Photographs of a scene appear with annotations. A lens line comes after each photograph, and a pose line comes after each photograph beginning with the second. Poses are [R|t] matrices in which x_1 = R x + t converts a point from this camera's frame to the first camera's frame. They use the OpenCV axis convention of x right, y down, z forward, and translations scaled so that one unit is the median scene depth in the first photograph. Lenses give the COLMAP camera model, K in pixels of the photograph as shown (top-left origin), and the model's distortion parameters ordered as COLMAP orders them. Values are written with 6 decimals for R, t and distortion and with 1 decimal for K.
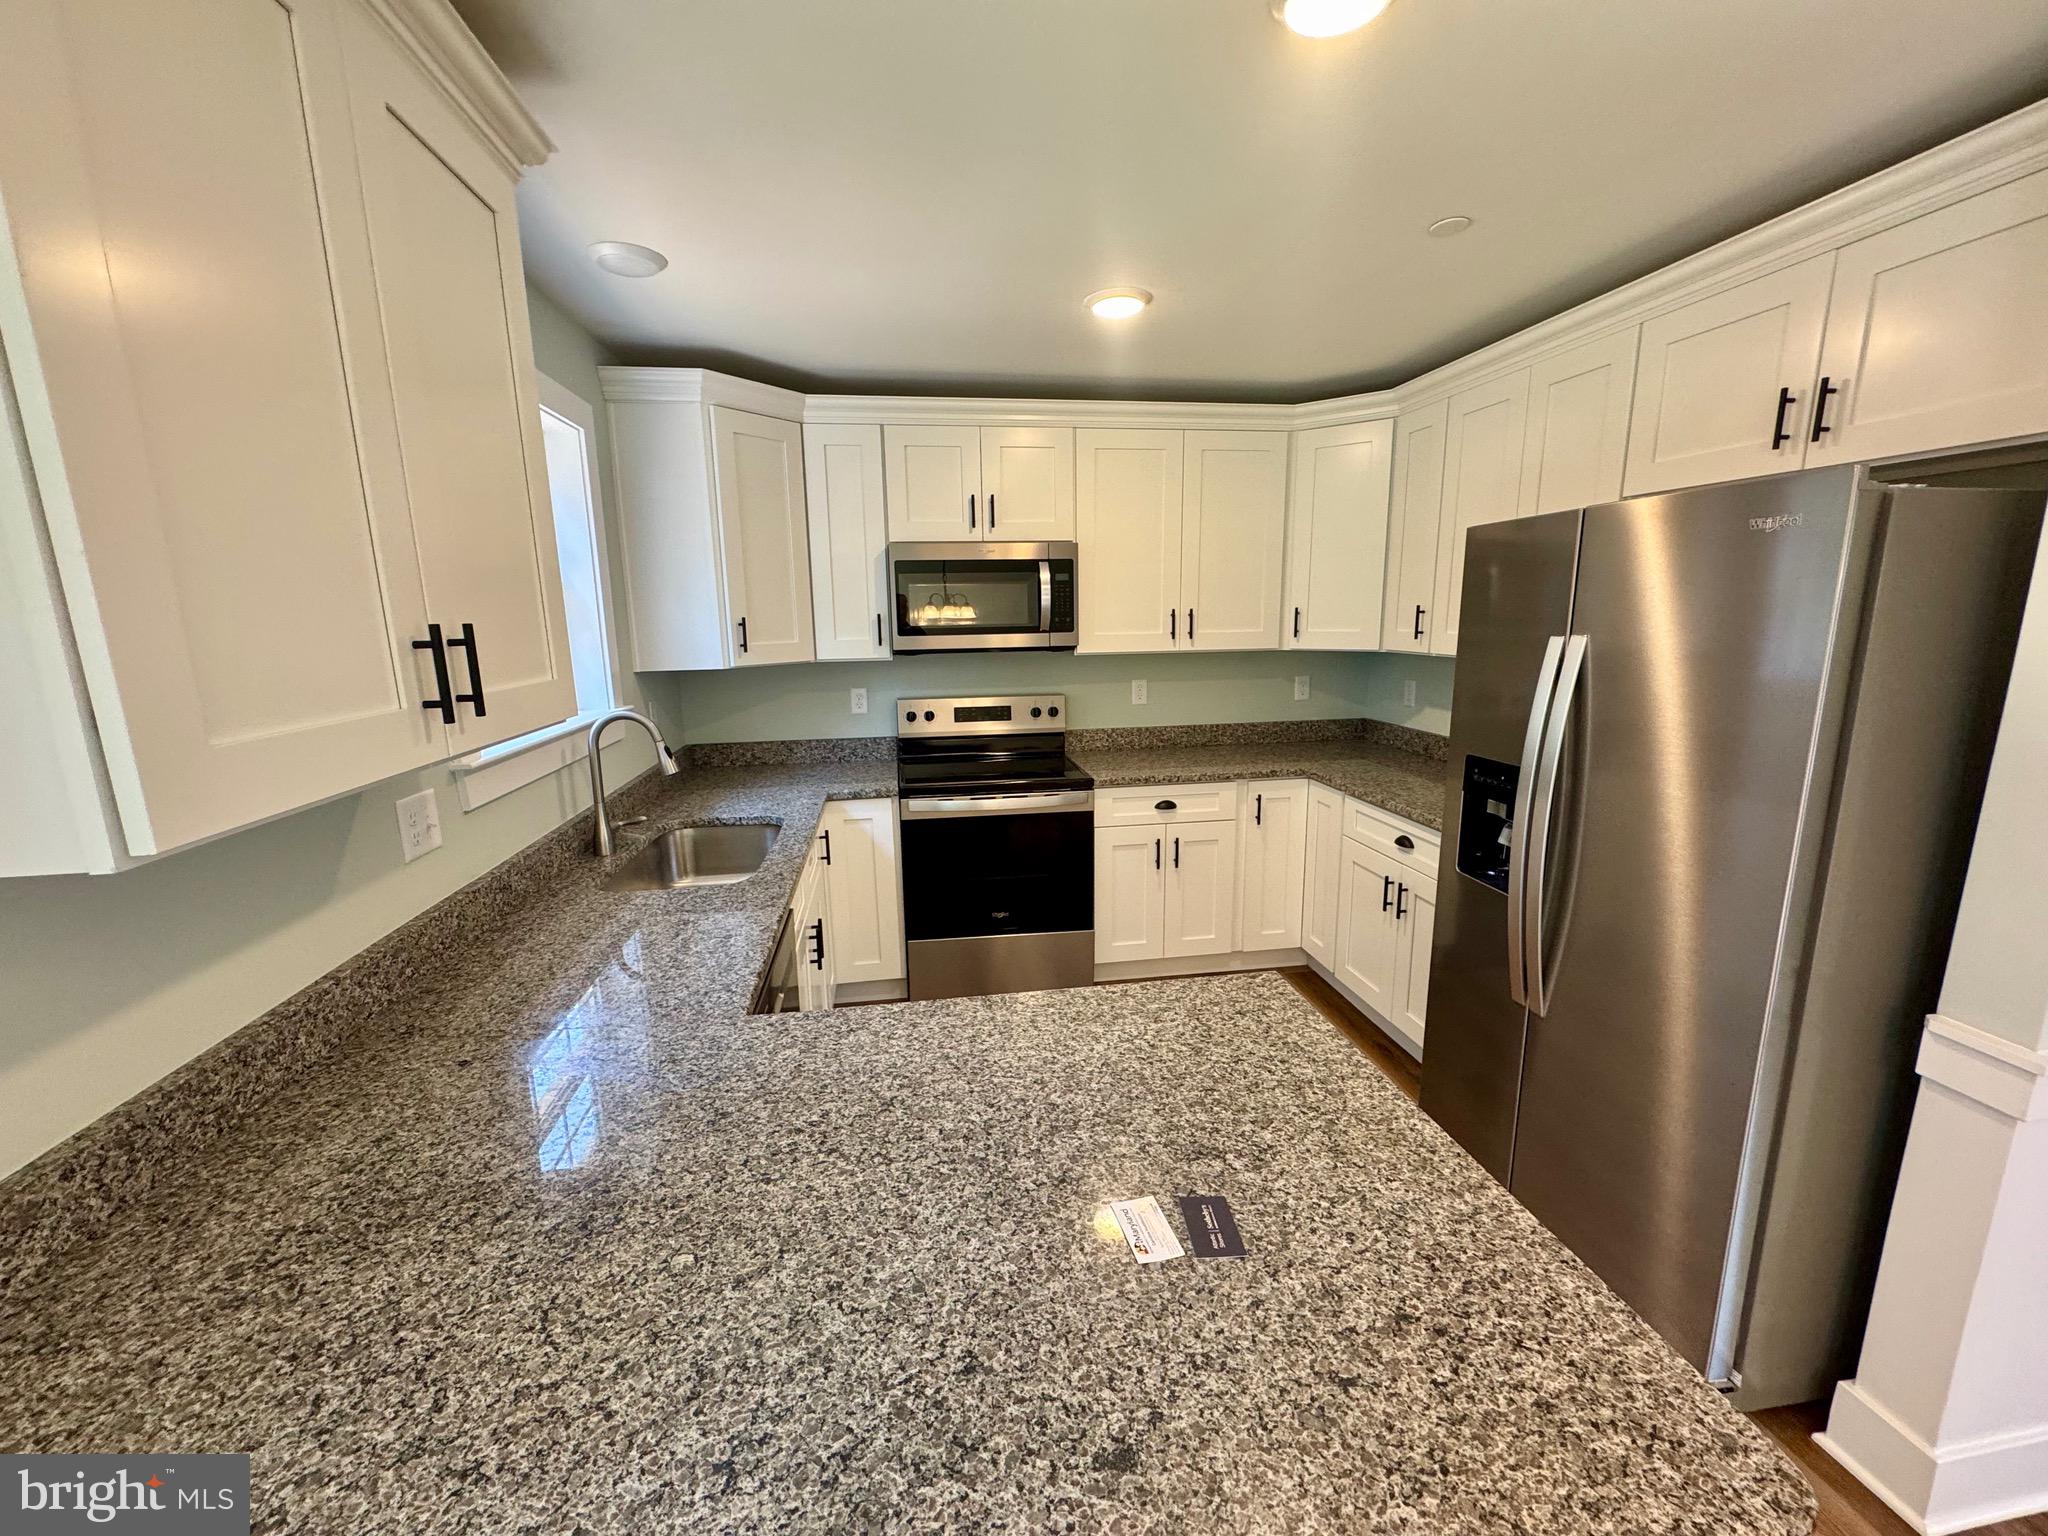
lens RADIAL K [[819.4, 0, 1040.6], [0, 819.4, 772.3], [0, 0, 1]] dist [-0.000899, 0.000396]
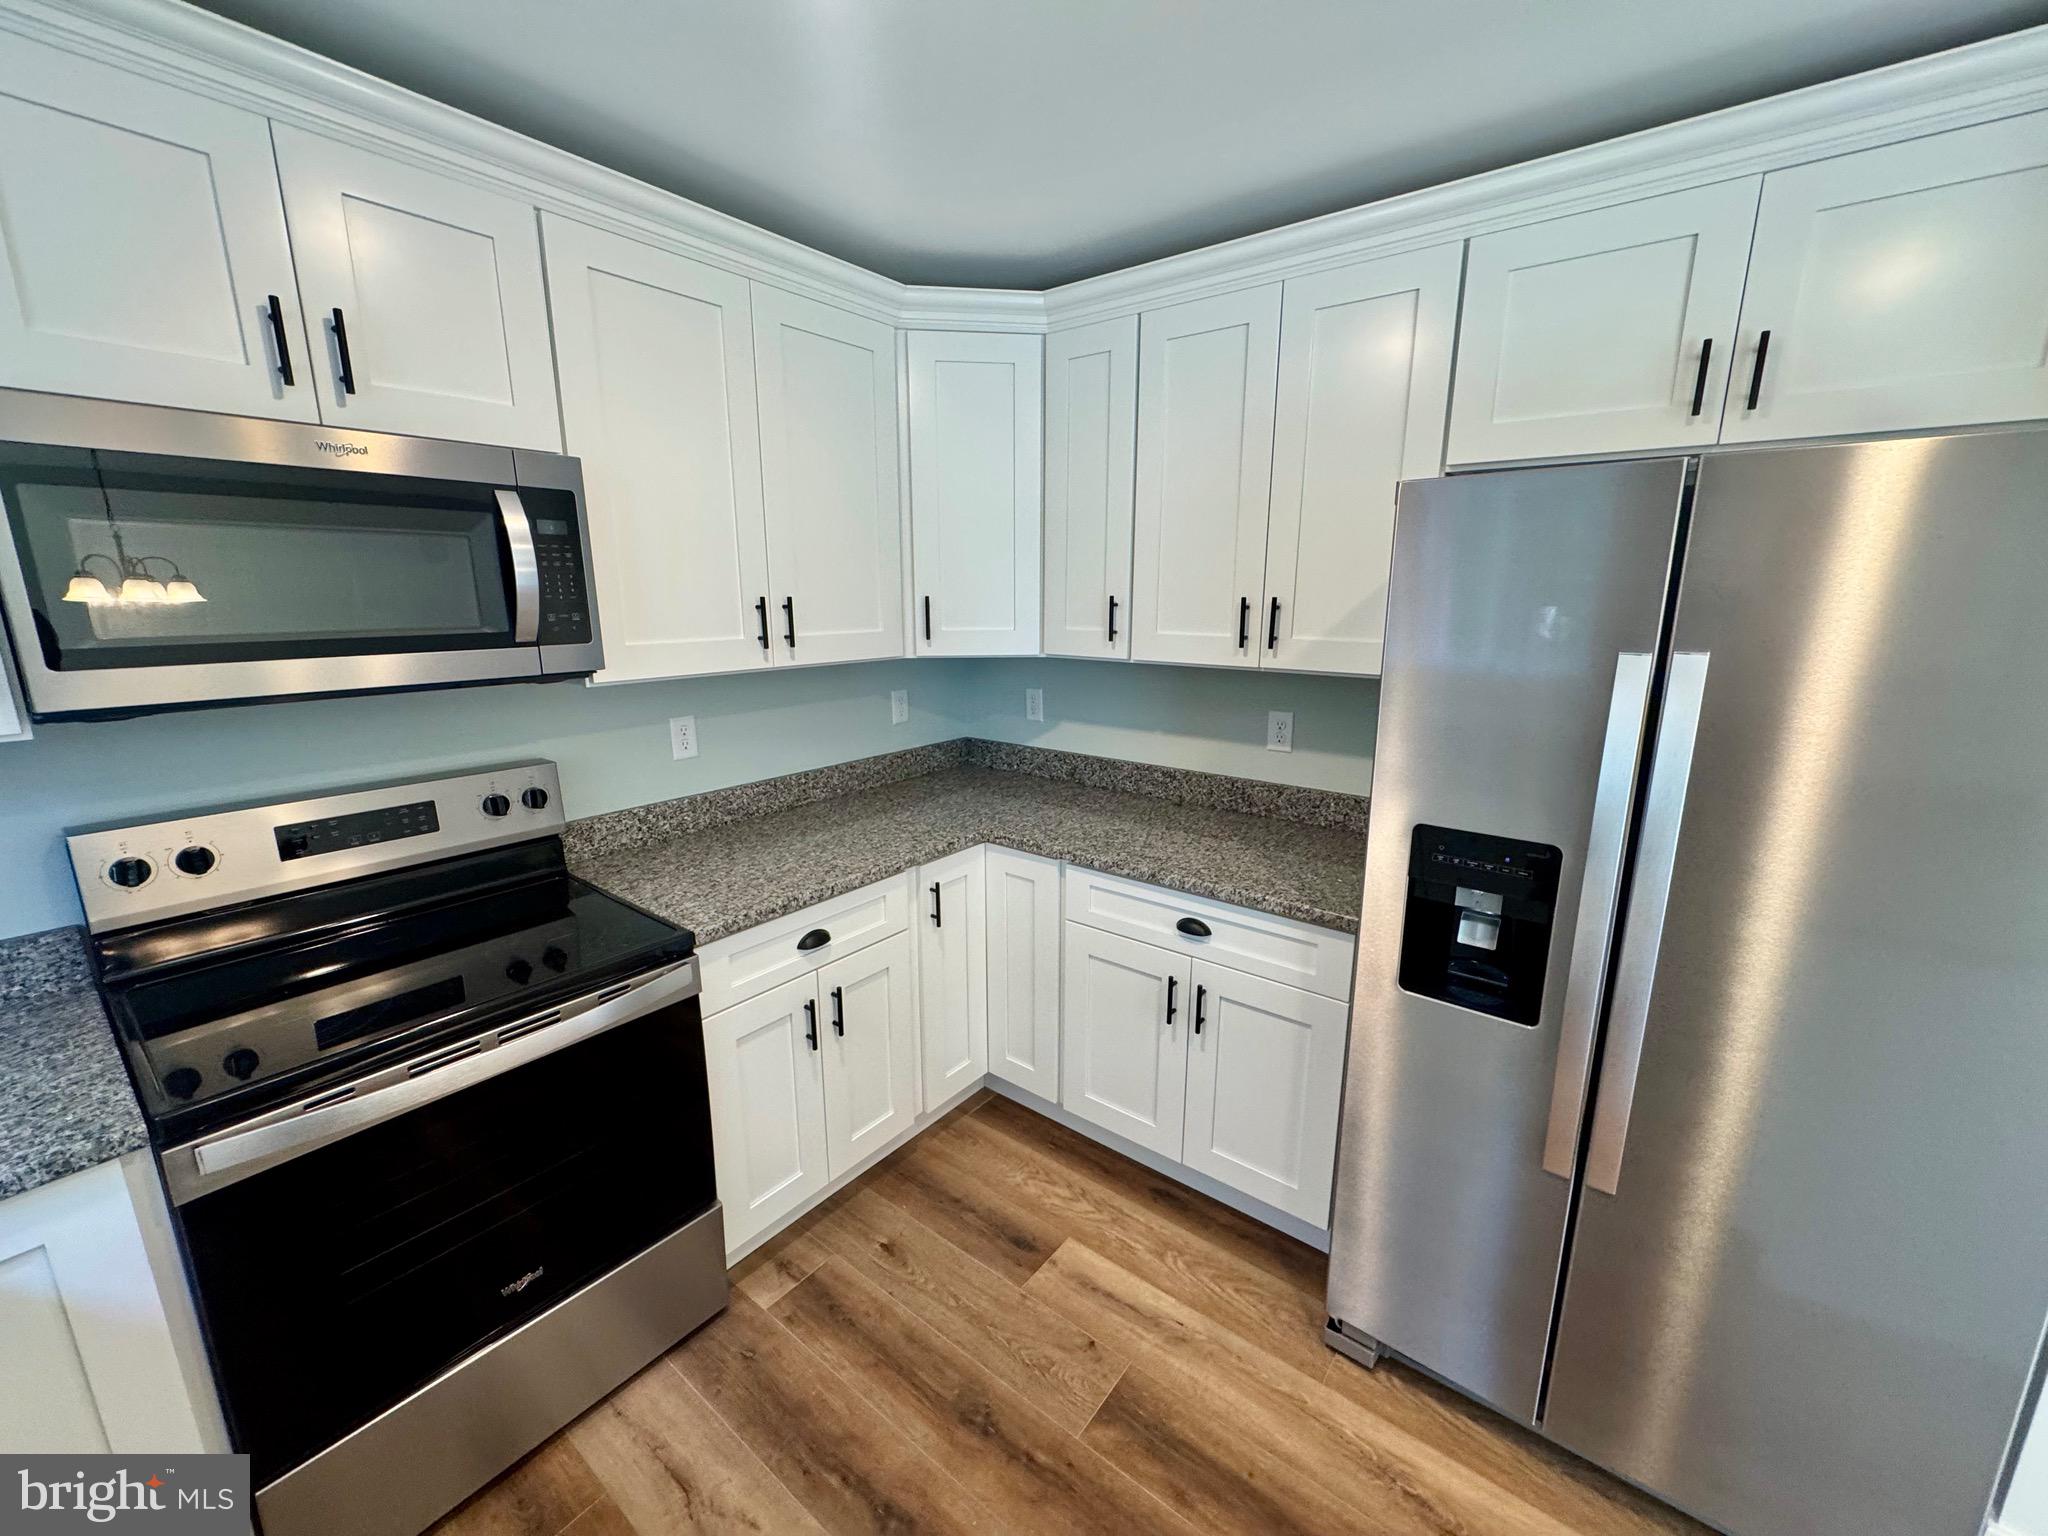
lens RADIAL K [[819.4, 0, 1036.7], [0, 819.4, 772.5], [0, 0, 1]] dist [-0.000899, 0.000396]
pose [[0.737596, -0.132157, 0.662184, -0.098116], [0.119070, 0.990749, 0.065102, -0.094435], [-0.664662, 0.030827, 0.746508, 0.459223]]
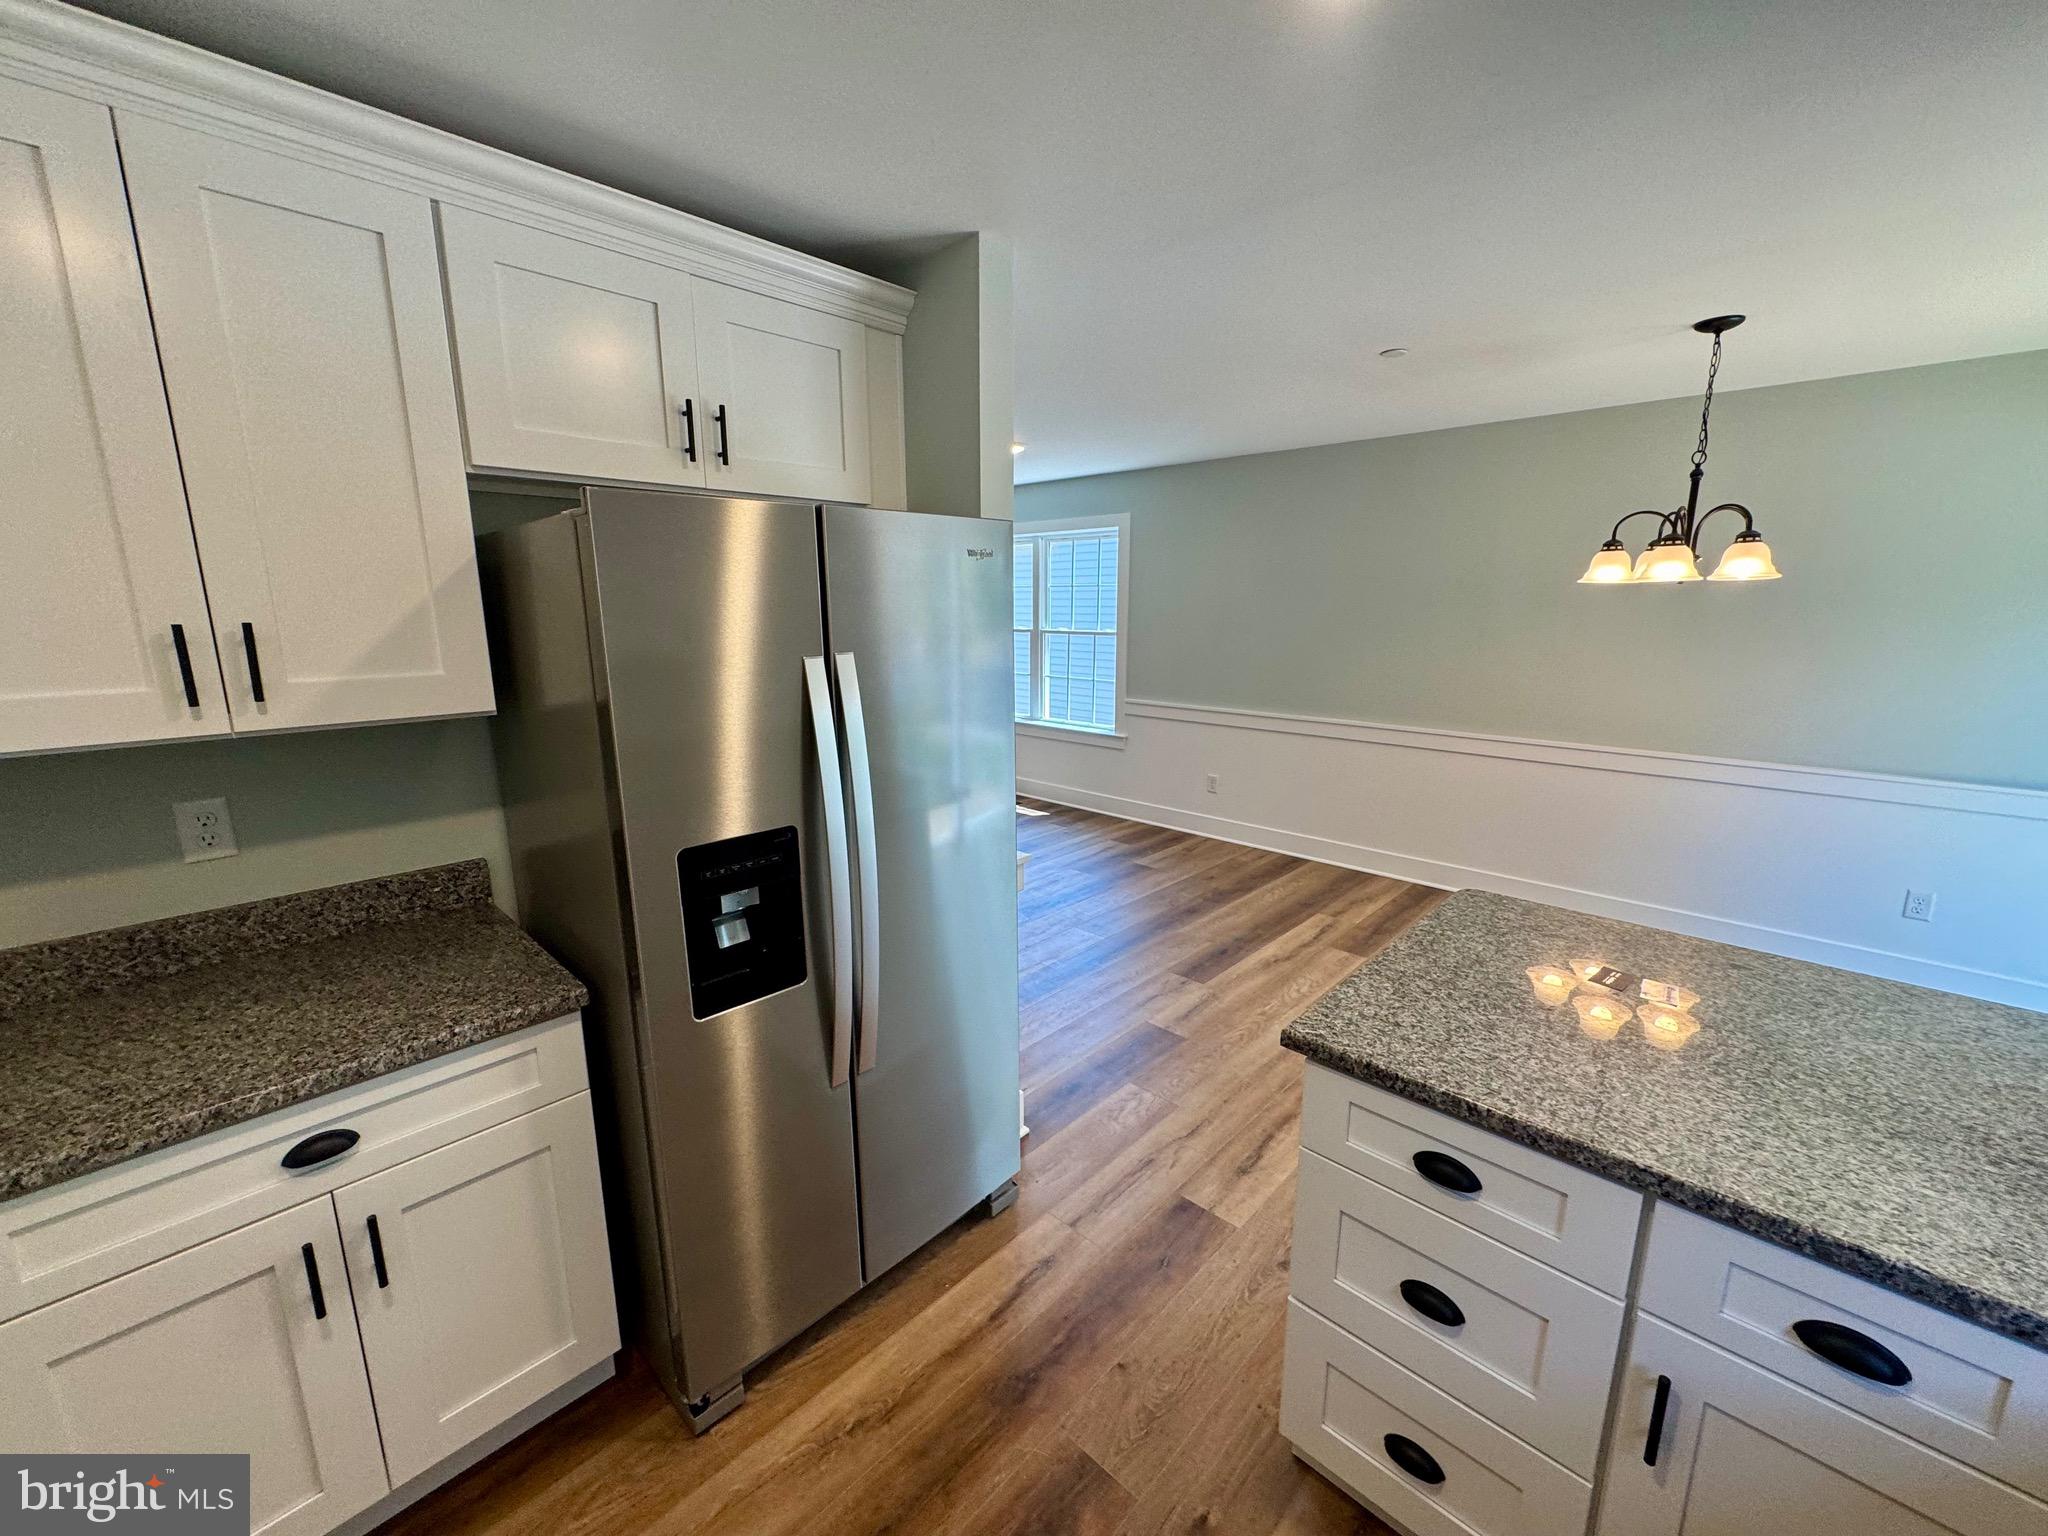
lens RADIAL K [[819.4, 0, 1026.3], [0, 819.4, 771.3], [0, 0, 1]] dist [-0.000899, 0.000396]
pose [[-0.592603, -0.145808, 0.792188, -0.096148], [0.171032, 0.938278, 0.300638, -0.153566], [-0.787128, 0.313648, -0.531088, 0.745786]]
